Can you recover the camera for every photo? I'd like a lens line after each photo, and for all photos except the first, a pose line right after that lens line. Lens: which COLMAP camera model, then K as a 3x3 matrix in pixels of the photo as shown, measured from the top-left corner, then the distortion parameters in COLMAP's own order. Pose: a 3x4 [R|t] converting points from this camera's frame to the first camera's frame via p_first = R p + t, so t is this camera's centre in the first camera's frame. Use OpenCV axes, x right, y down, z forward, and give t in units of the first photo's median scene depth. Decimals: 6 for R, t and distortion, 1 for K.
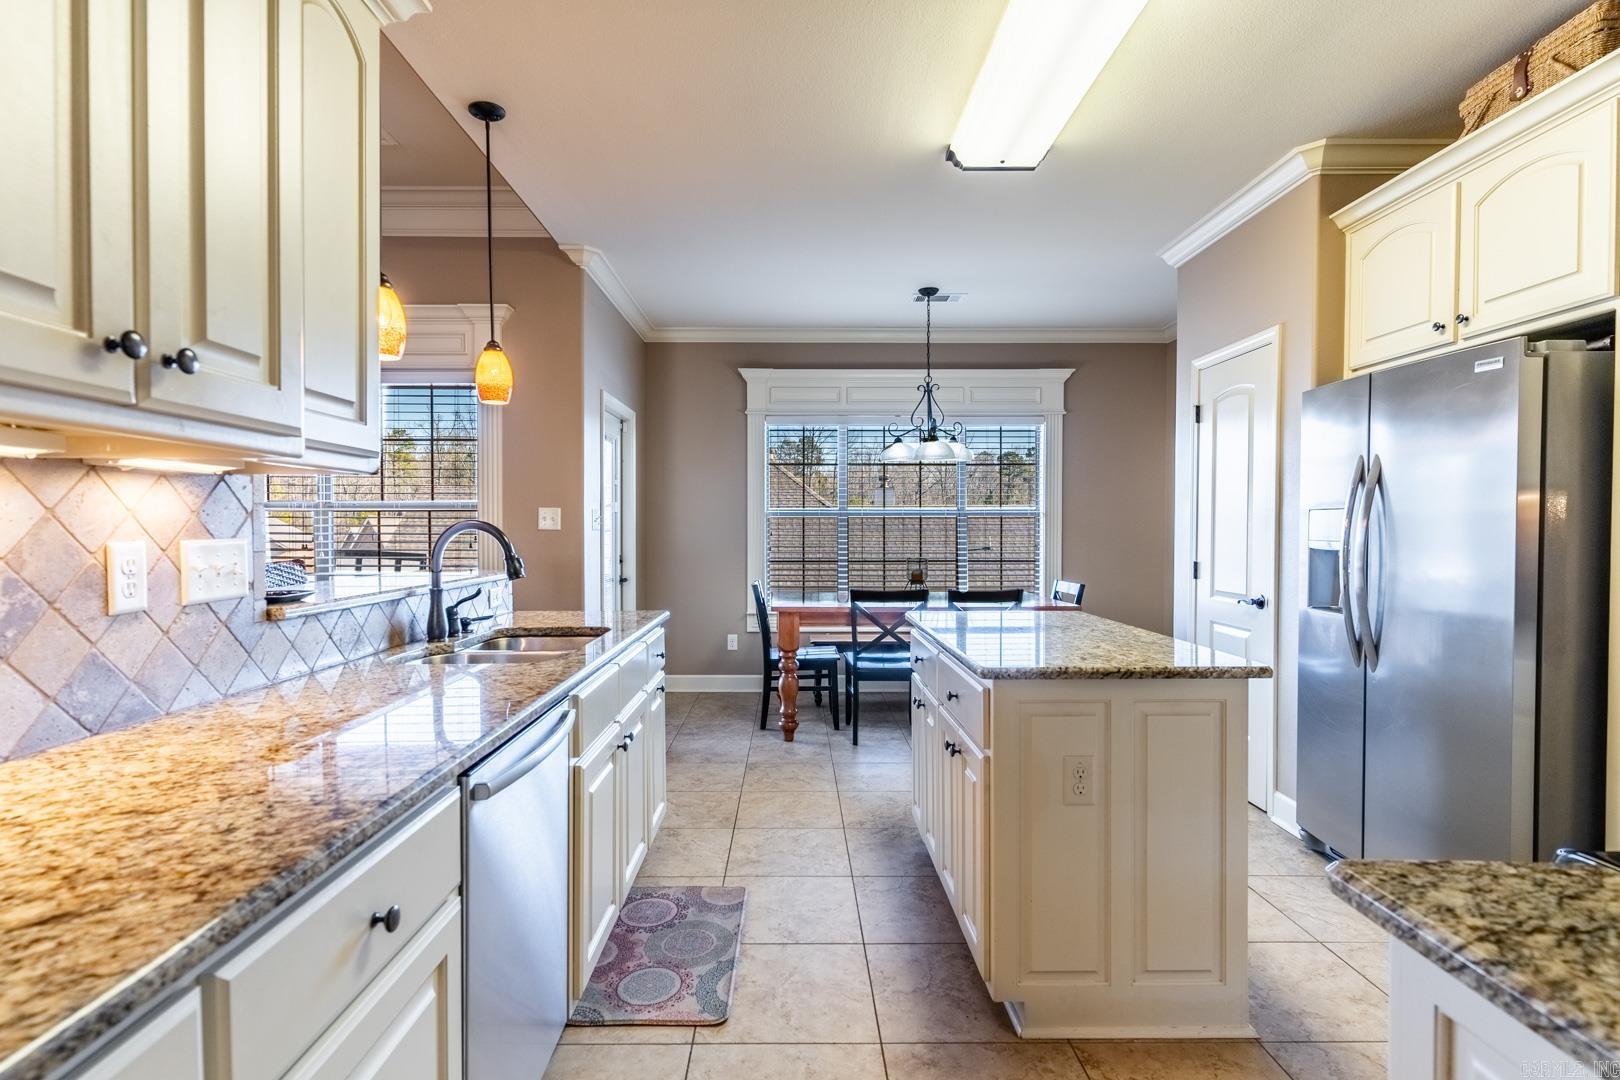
lens RADIAL K [[794.9, 0, 810.0], [0, 794.9, 540.0], [0, 0, 1]] dist [0.000491, 0.000161]
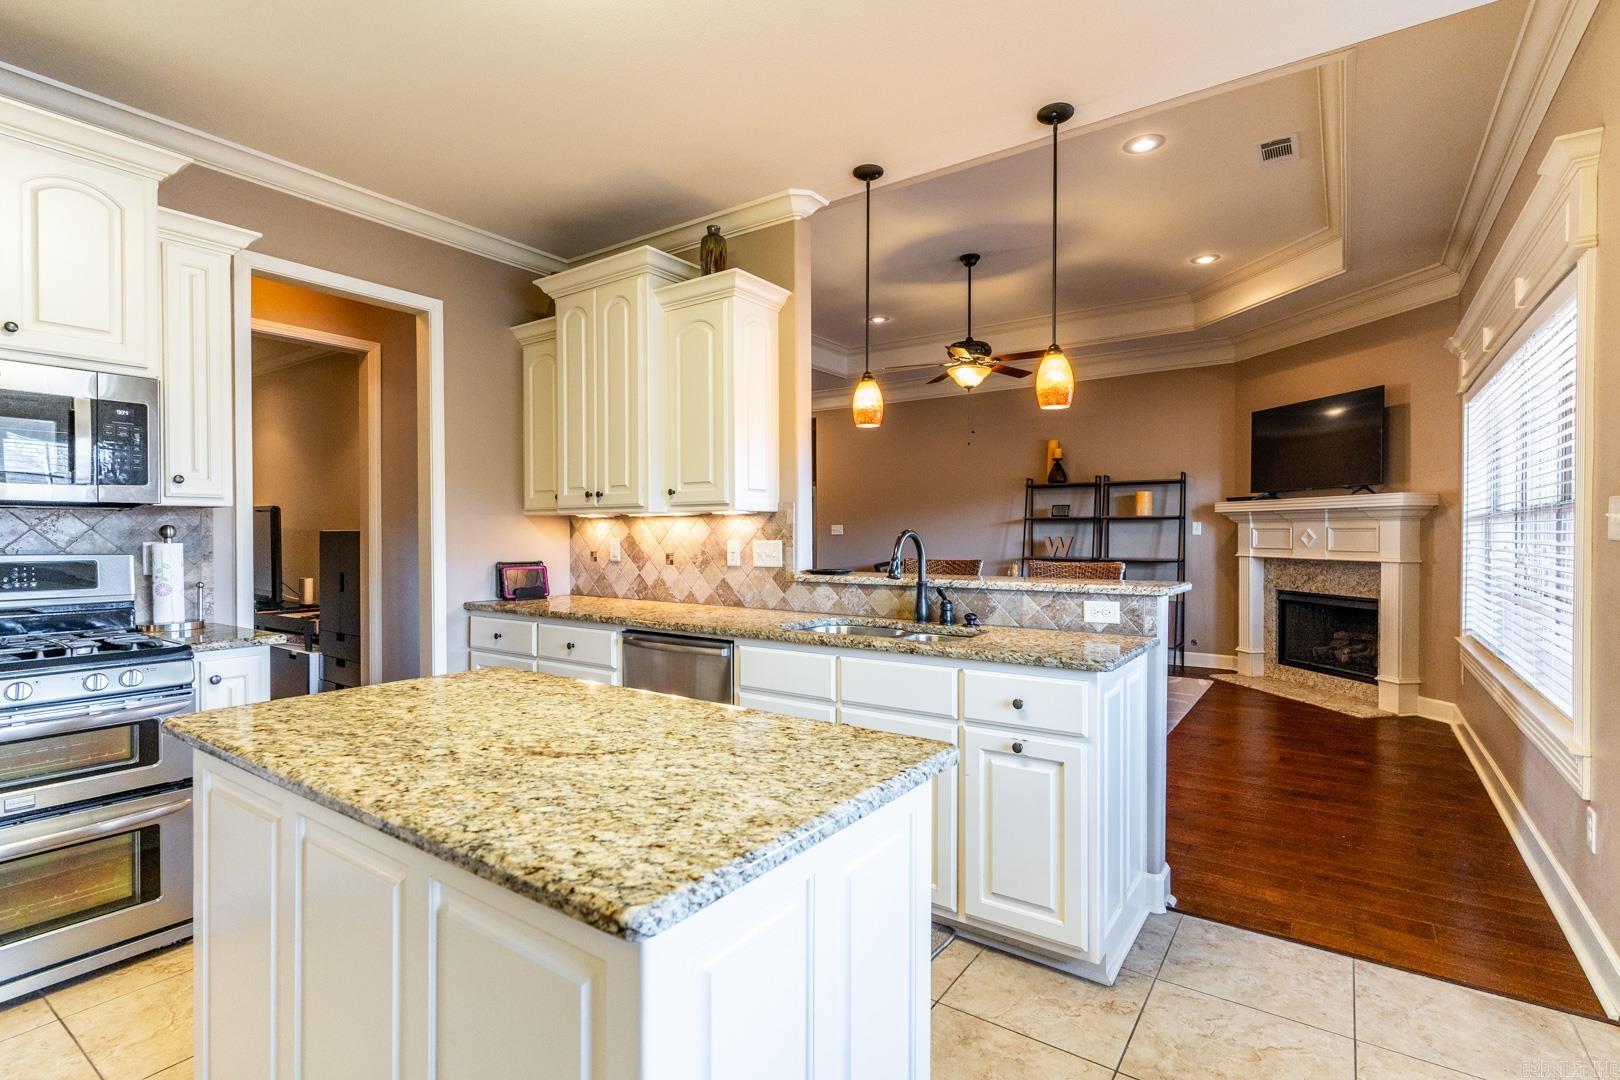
lens RADIAL K [[774.6, 0, 810.0], [0, 774.6, 540.0], [0, 0, 1]] dist [0.002651, 0.000762]
pose [[-0.588766, 0.007179, -0.808271, 0.371516], [-0.012013, 0.999772, 0.017631, -0.015995], [0.808214, 0.020090, -0.588546, 0.892471]]
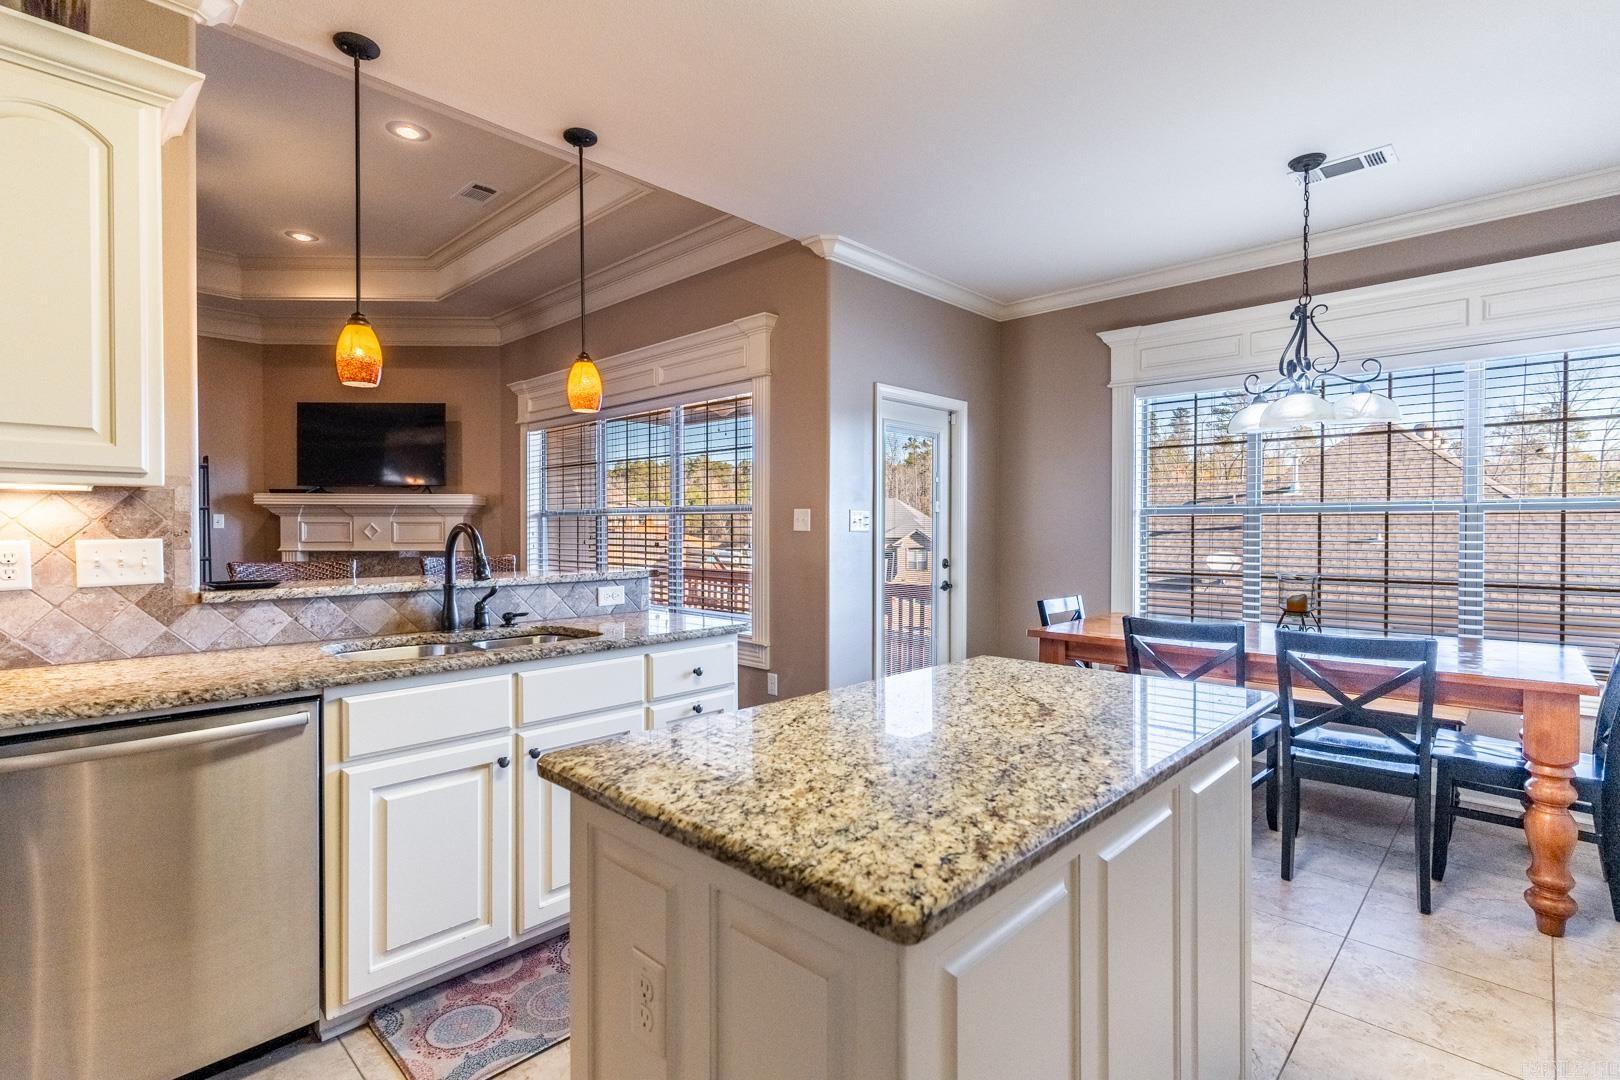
lens RADIAL K [[774.6, 0, 810.0], [0, 774.6, 540.0], [0, 0, 1]] dist [0.002651, 0.000762]
pose [[0.712791, 0.012046, -0.701273, 0.362260], [-0.011680, 0.999918, 0.005304, -0.007242], [0.701279, 0.004410, 0.712873, 0.322650]]
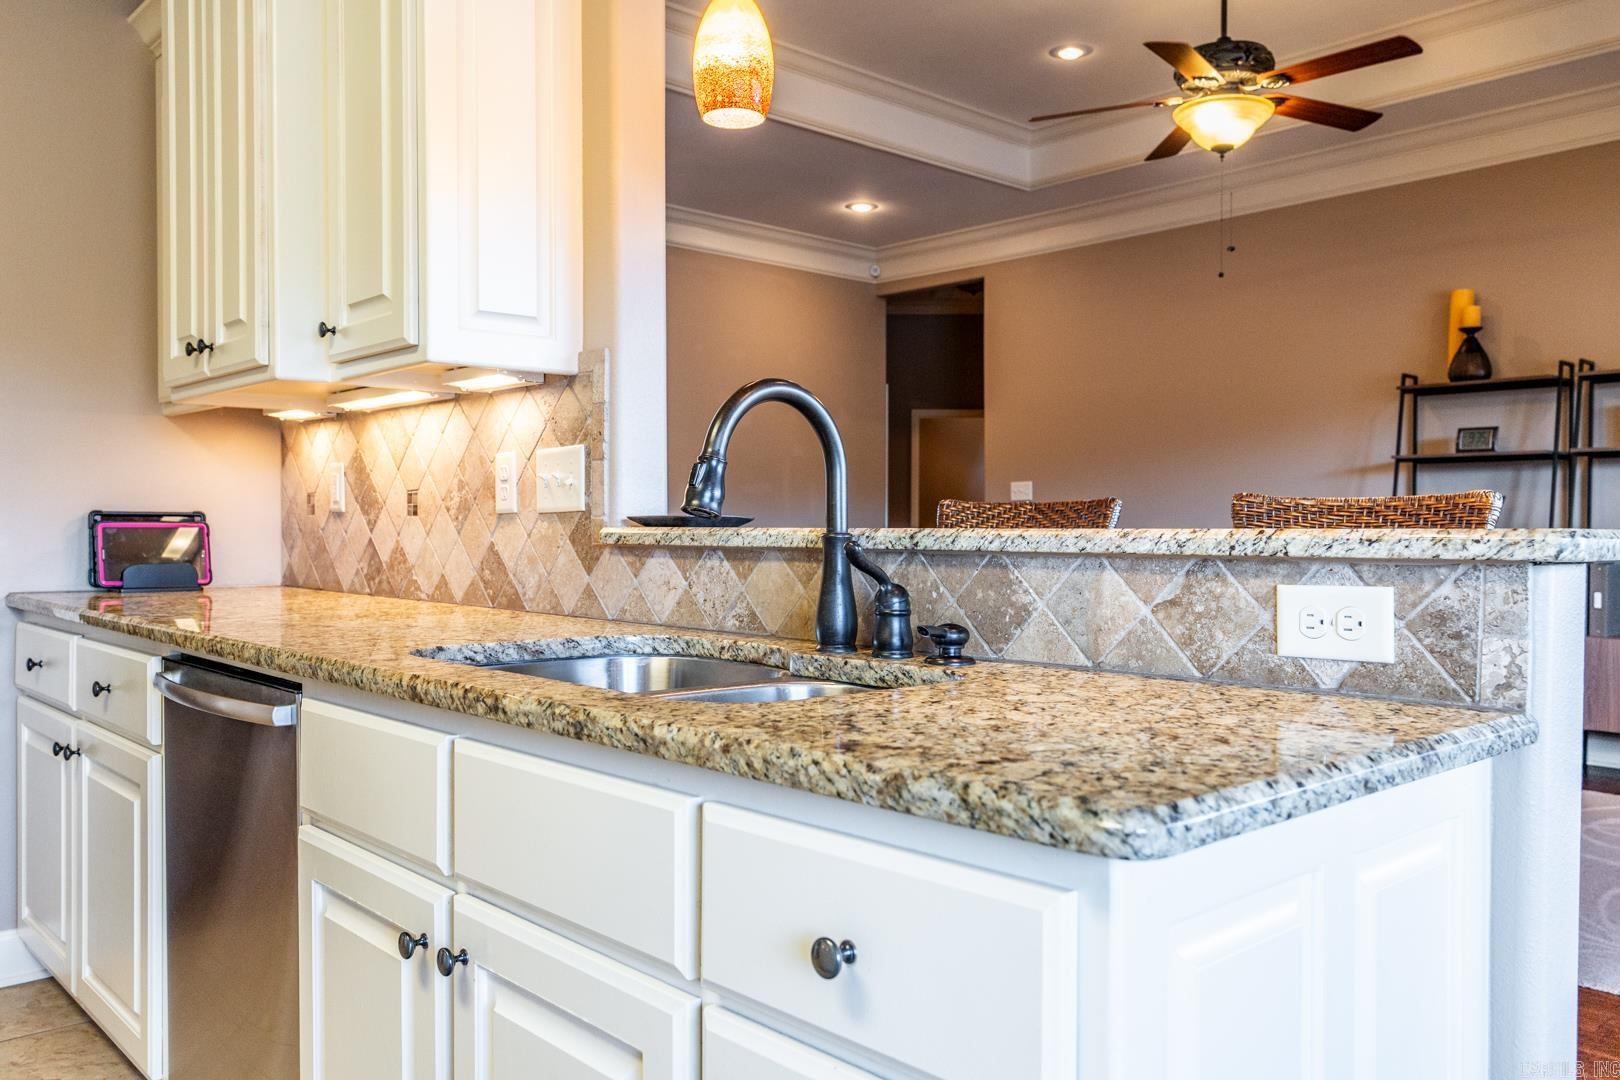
lens RADIAL K [[1270.3, 0, 810.0], [0, 1270.3, 540.0], [0, 0, 1]] dist [0.001960, 0.002786]
pose [[-0.751907, 0.005024, -0.659250, 0.011417], [-0.013001, 0.999663, 0.022447, 0.026626], [0.659141, 0.025450, -0.751589, 0.858239]]
